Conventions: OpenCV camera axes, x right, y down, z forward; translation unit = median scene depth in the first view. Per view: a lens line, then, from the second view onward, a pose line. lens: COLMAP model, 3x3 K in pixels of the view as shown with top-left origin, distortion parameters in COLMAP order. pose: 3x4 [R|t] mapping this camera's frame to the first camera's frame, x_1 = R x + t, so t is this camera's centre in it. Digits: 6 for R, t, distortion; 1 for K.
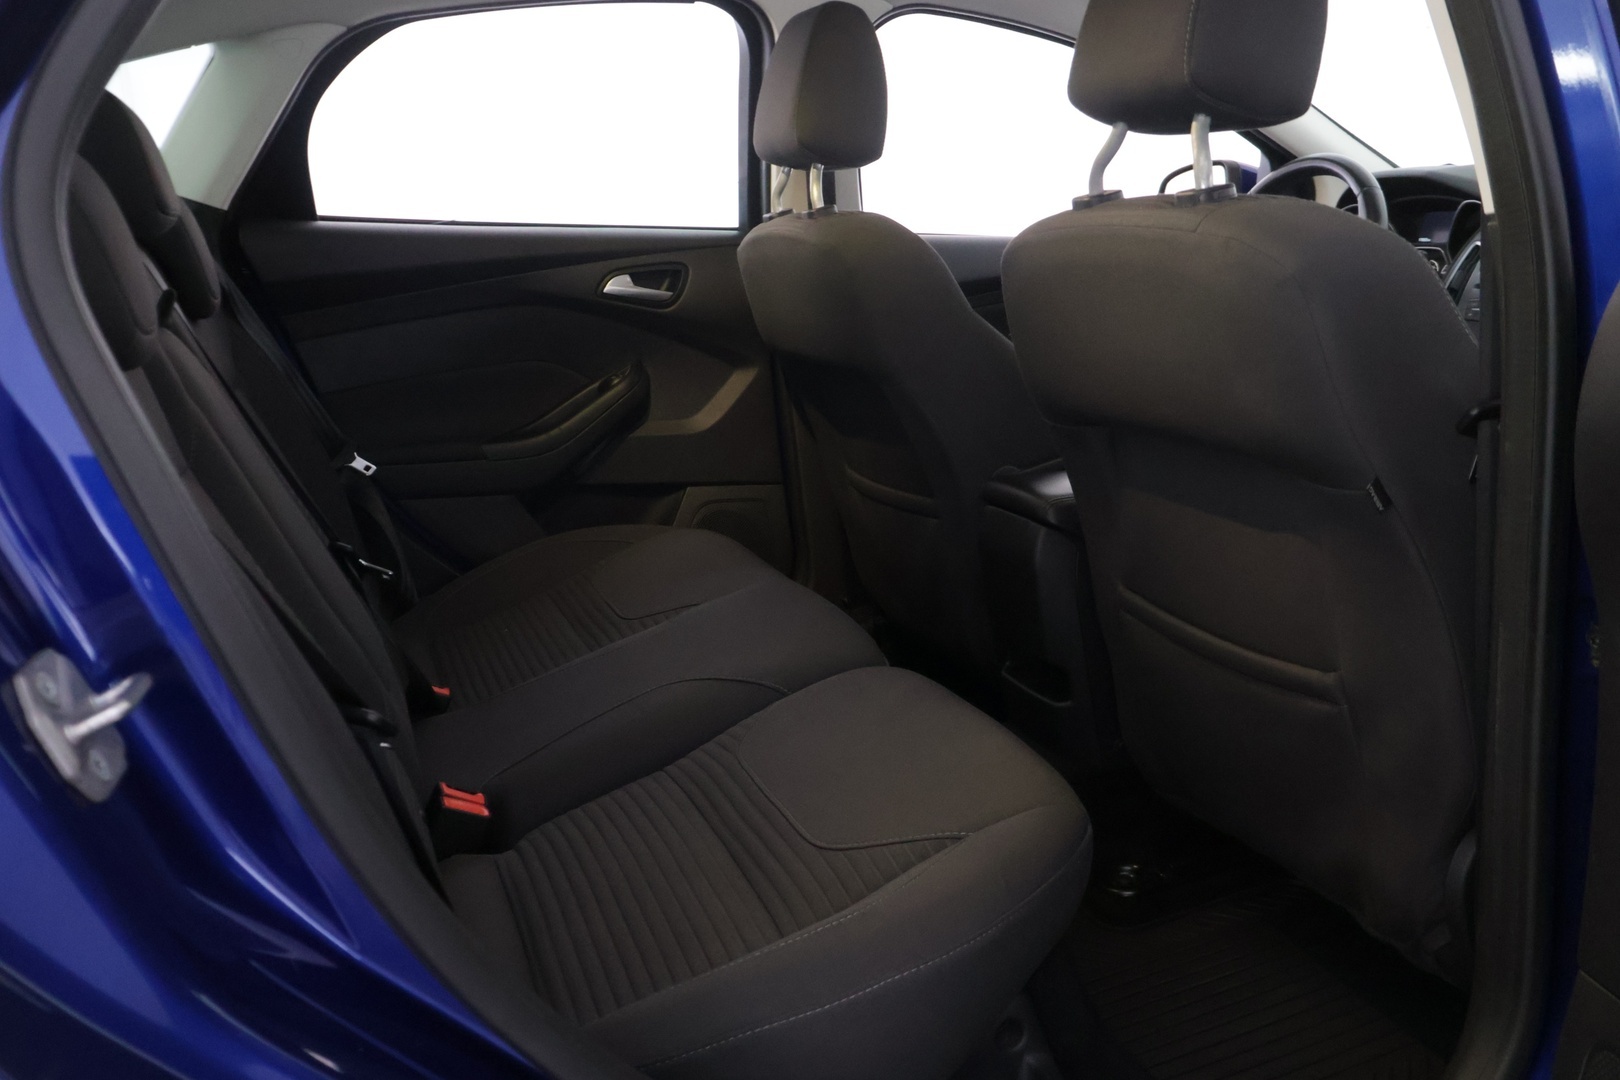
lens RADIAL K [[1364.4, 0, 821.3], [0, 1364.4, 541.7], [0, 0, 1]] dist [-0.016297, 0.029255]
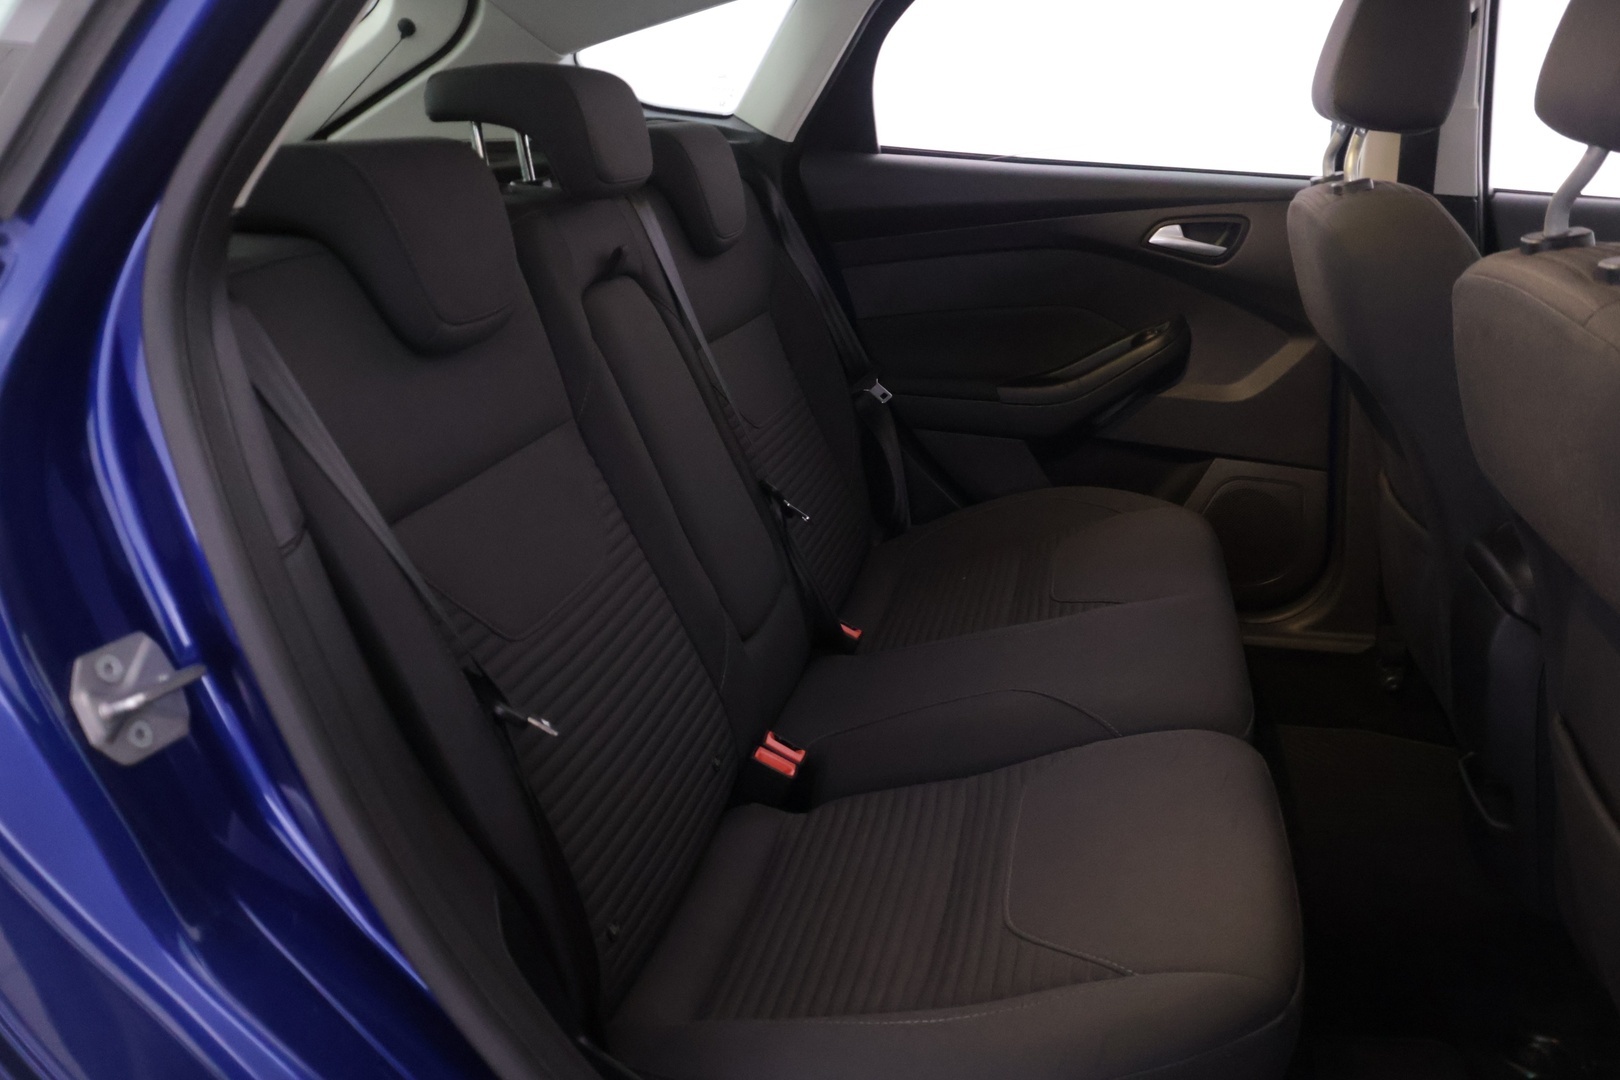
lens RADIAL K [[1364.4, 0, 813.5], [0, 1364.4, 537.4], [0, 0, 1]] dist [-0.016297, 0.029255]
pose [[0.843332, 0.198494, -0.499392, 0.154880], [-0.152059, 0.979447, 0.132518, -0.073090], [0.515432, -0.035820, 0.856182, 0.068736]]
